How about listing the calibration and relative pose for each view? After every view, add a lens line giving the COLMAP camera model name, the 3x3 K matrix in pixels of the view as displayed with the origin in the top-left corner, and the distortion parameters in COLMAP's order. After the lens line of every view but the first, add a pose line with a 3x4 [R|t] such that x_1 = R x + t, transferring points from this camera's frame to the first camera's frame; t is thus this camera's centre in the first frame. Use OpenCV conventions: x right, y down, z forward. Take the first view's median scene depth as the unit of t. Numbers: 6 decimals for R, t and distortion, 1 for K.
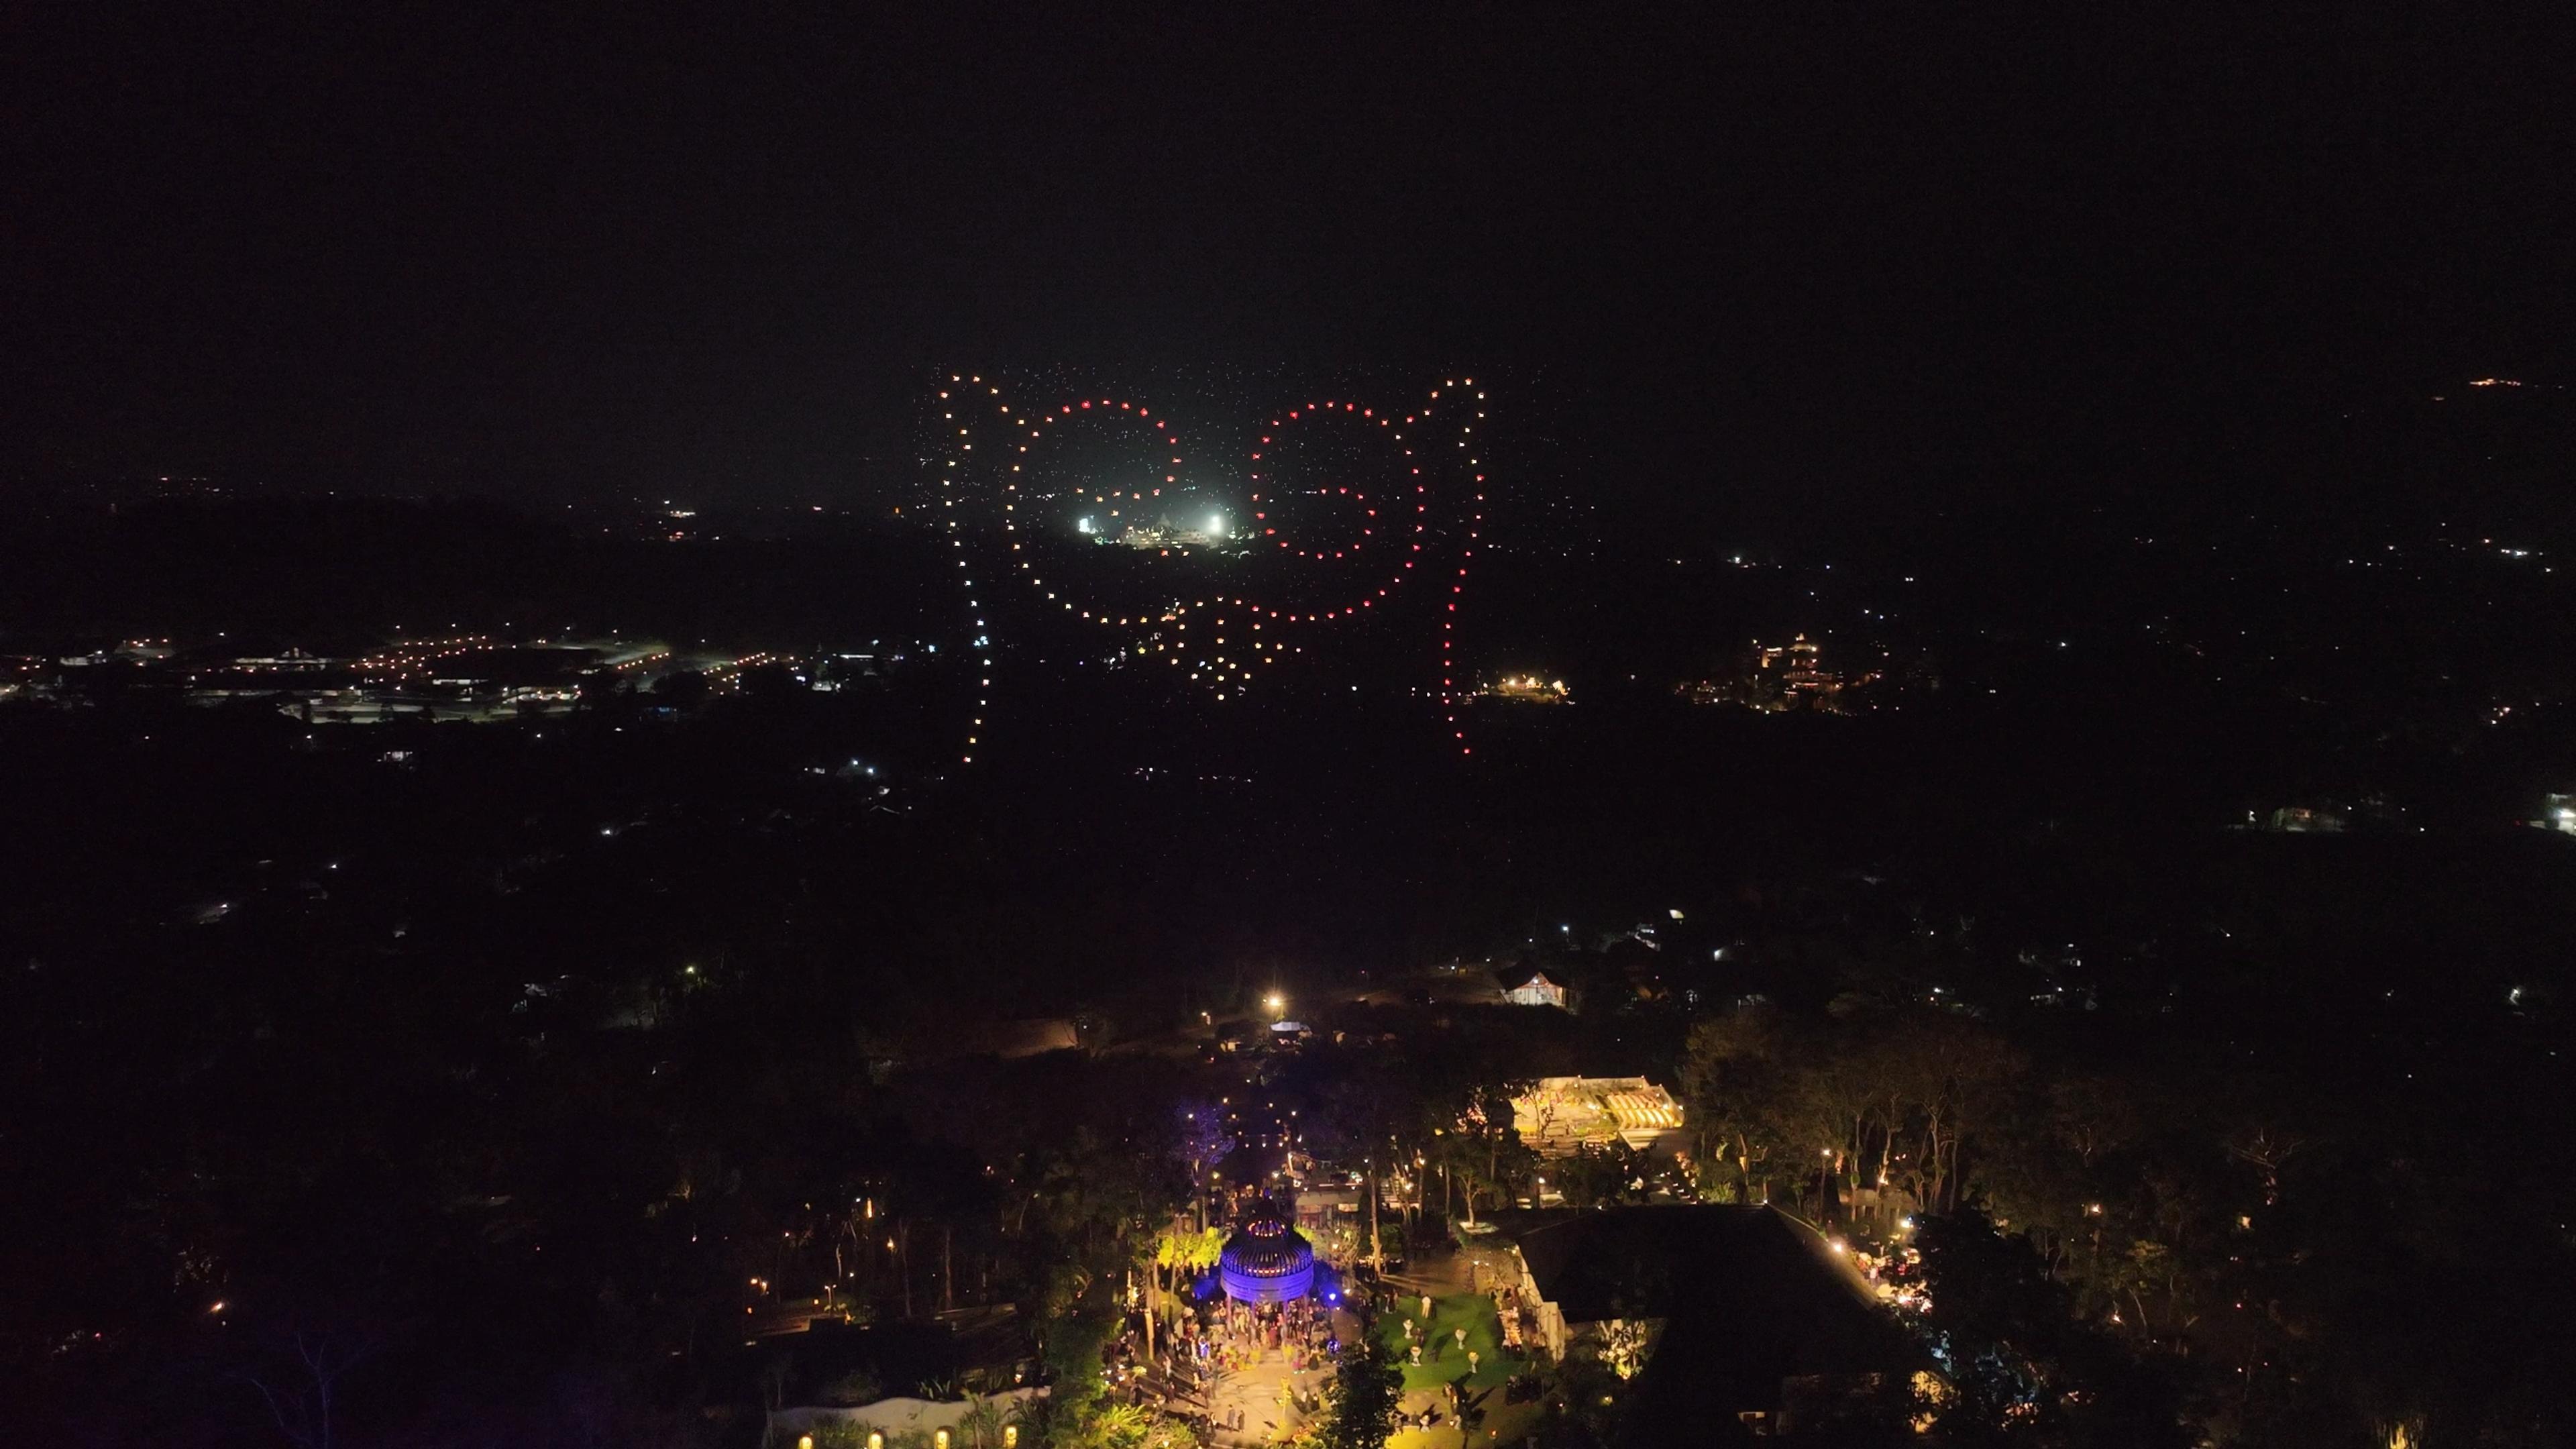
lens RADIAL K [[1815.7, 0, 1288.0], [0, 1815.7, 724.5], [0, 0, 1]] dist [-0.001945, 0.019942]
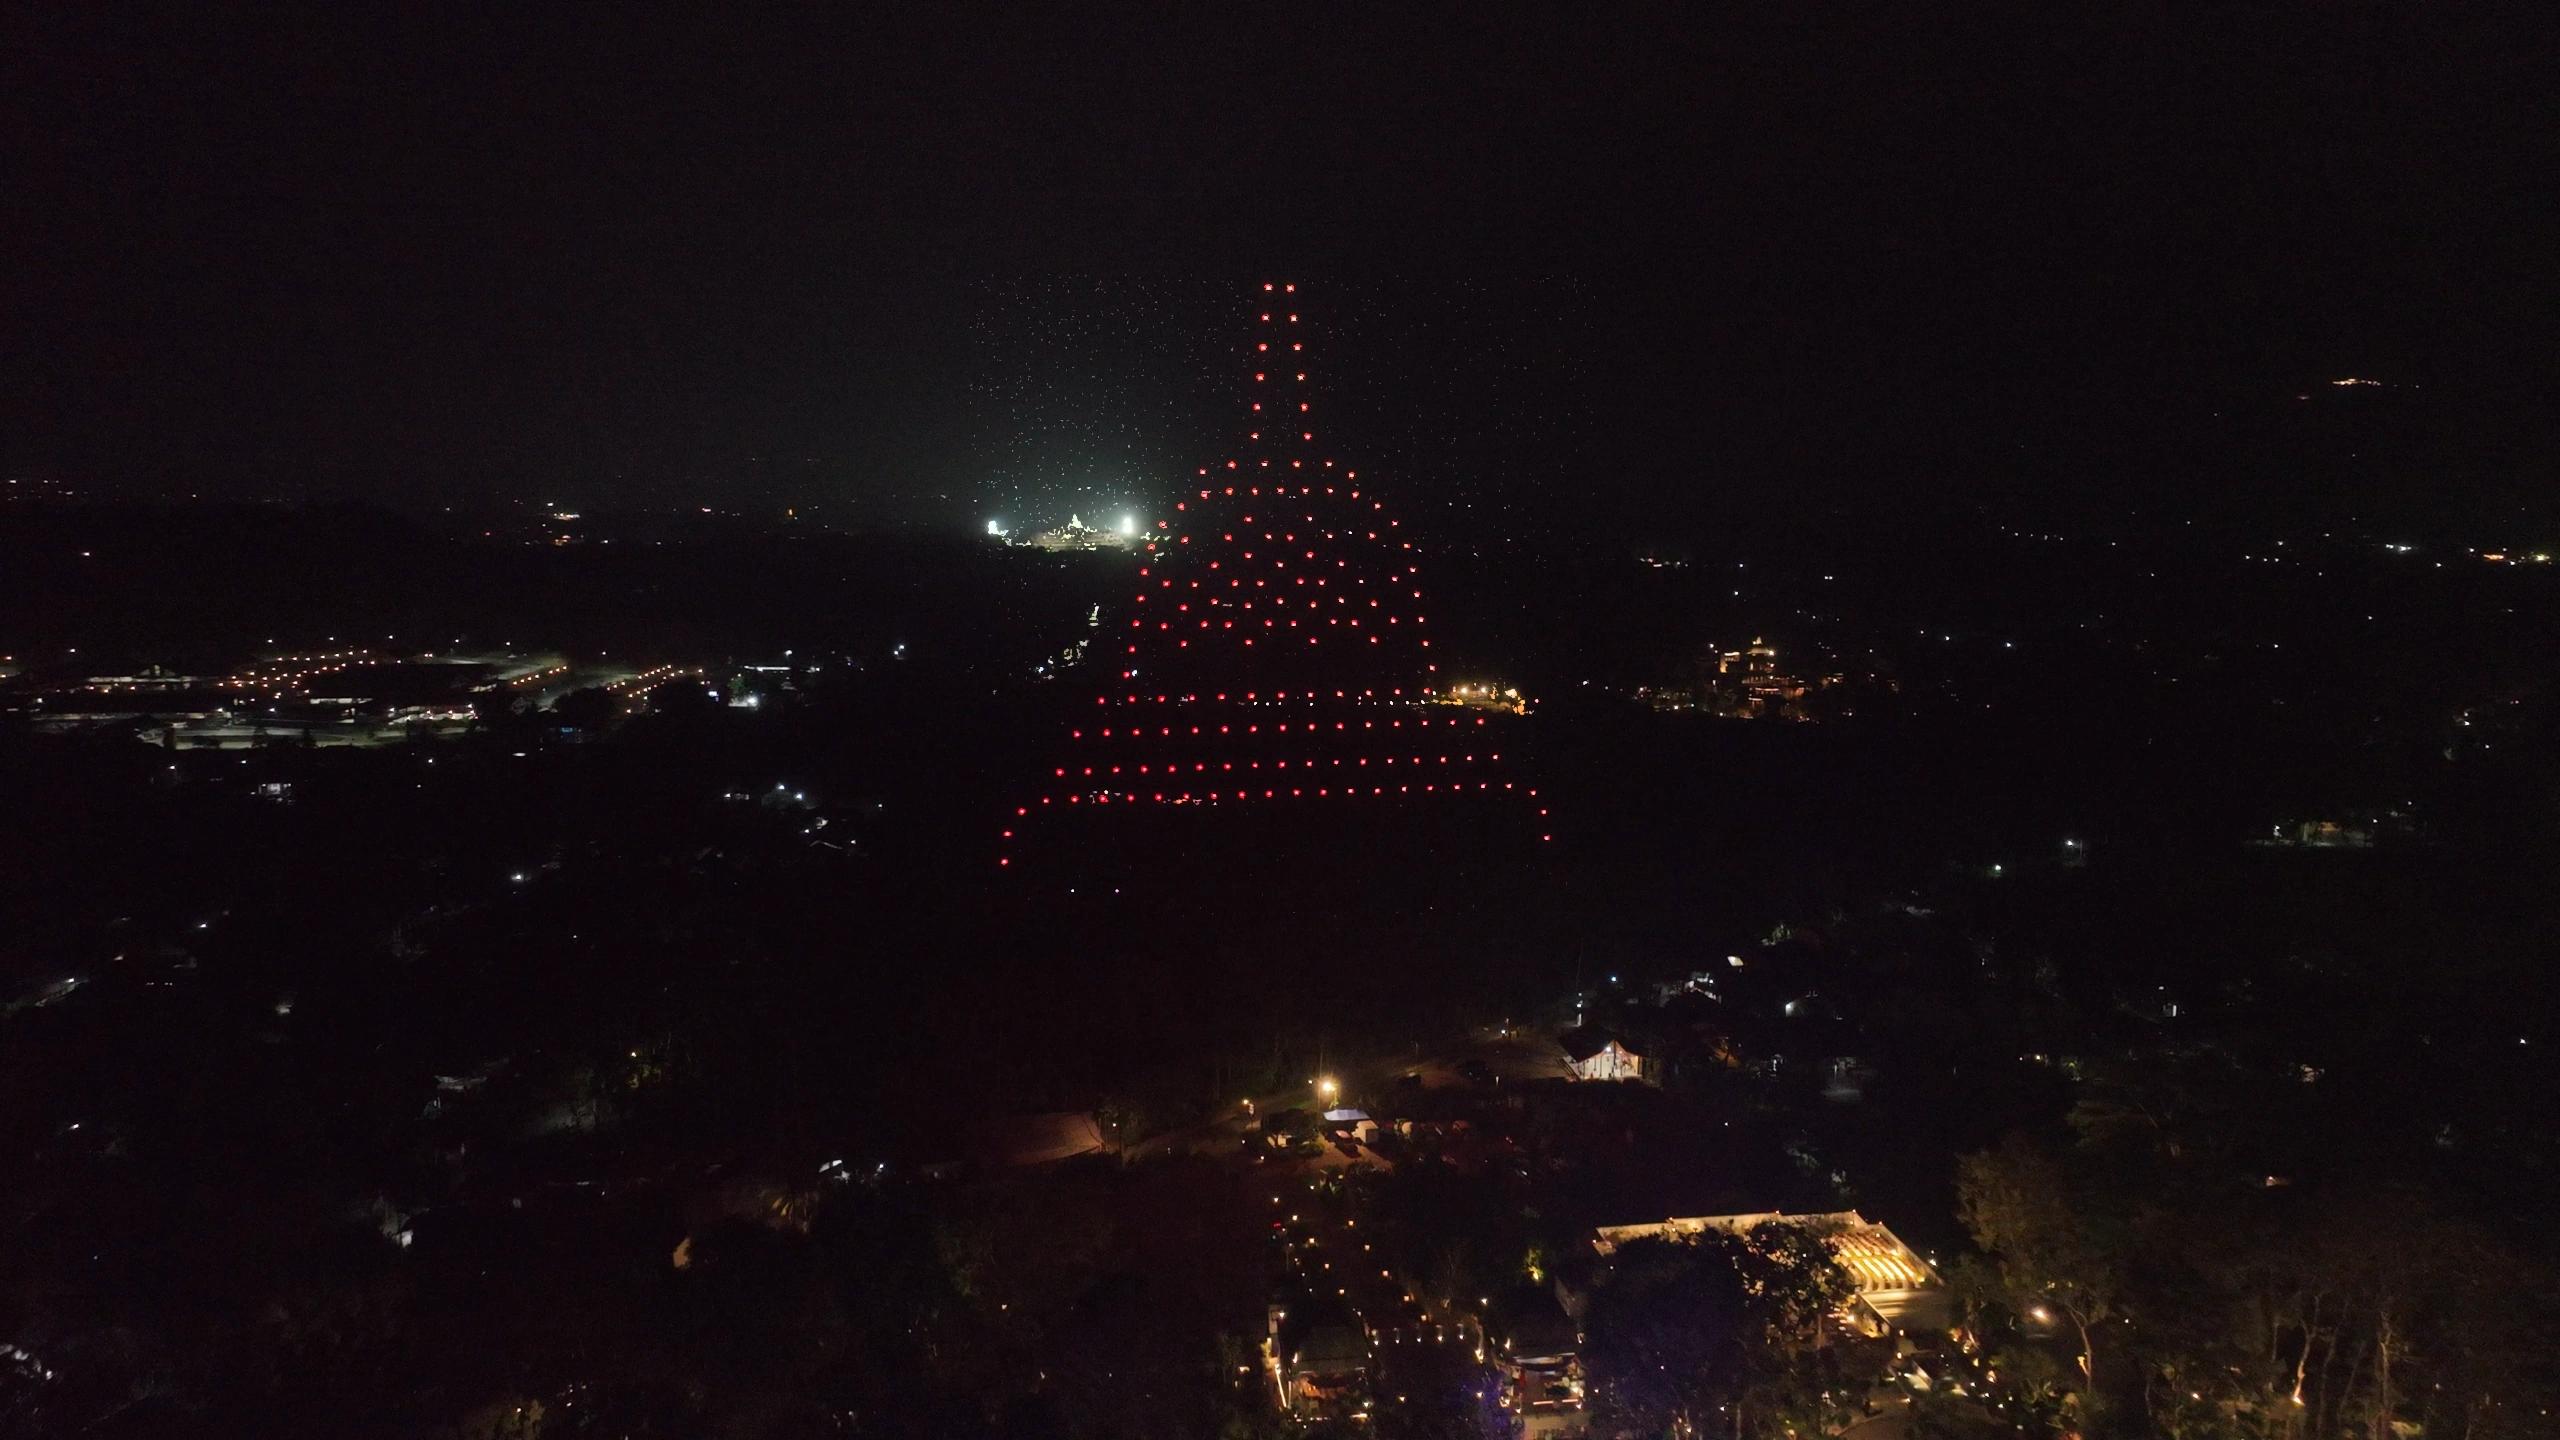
lens RADIAL K [[1804.4, 0, 1280.0], [0, 1804.4, 720.0], [0, 0, 1]] dist [-0.001945, 0.019942]
pose [[0.998395, -0.010442, 0.055667, -0.066781], [0.010512, 0.999944, -0.000971, -0.018722], [-0.055654, 0.001555, 0.998449, 0.124259]]
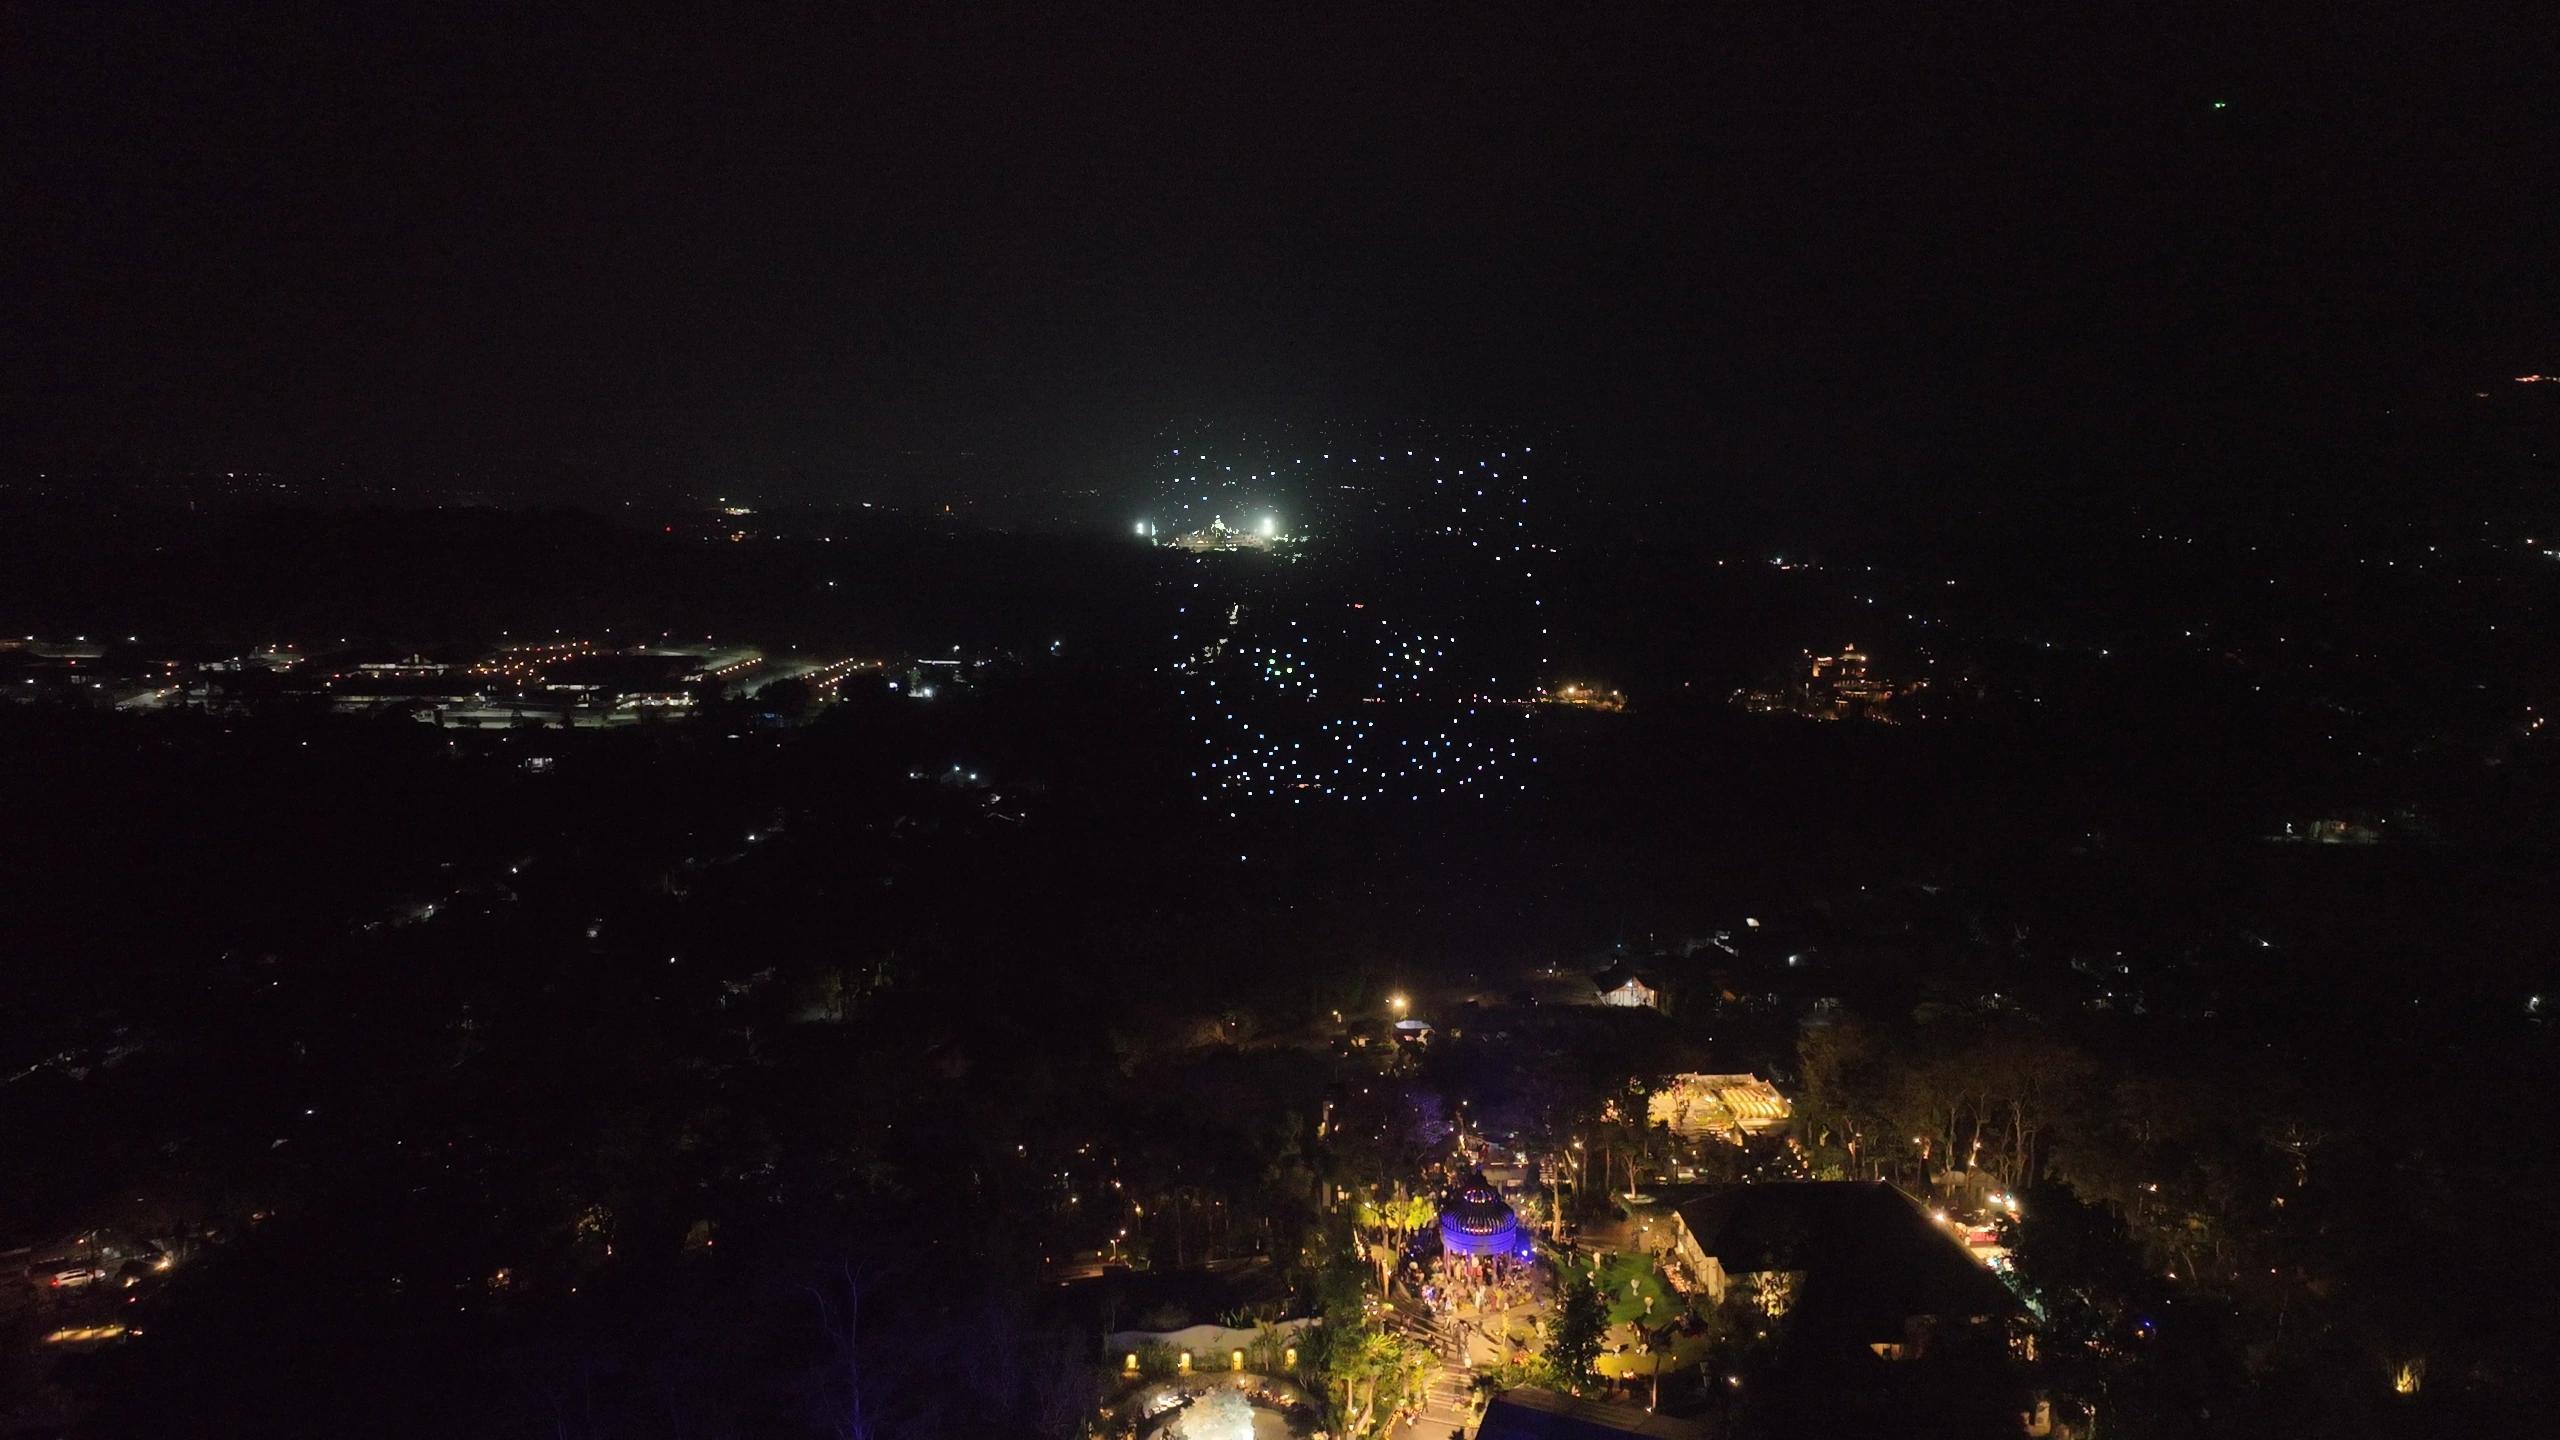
lens RADIAL K [[1804.4, 0, 1280.0], [0, 1804.4, 720.0], [0, 0, 1]] dist [-0.001945, 0.019942]
pose [[0.999736, 0.002920, -0.022776, -0.048920], [-0.002859, 0.999992, 0.002741, -0.020543], [0.022784, -0.002675, 0.999737, -0.095066]]
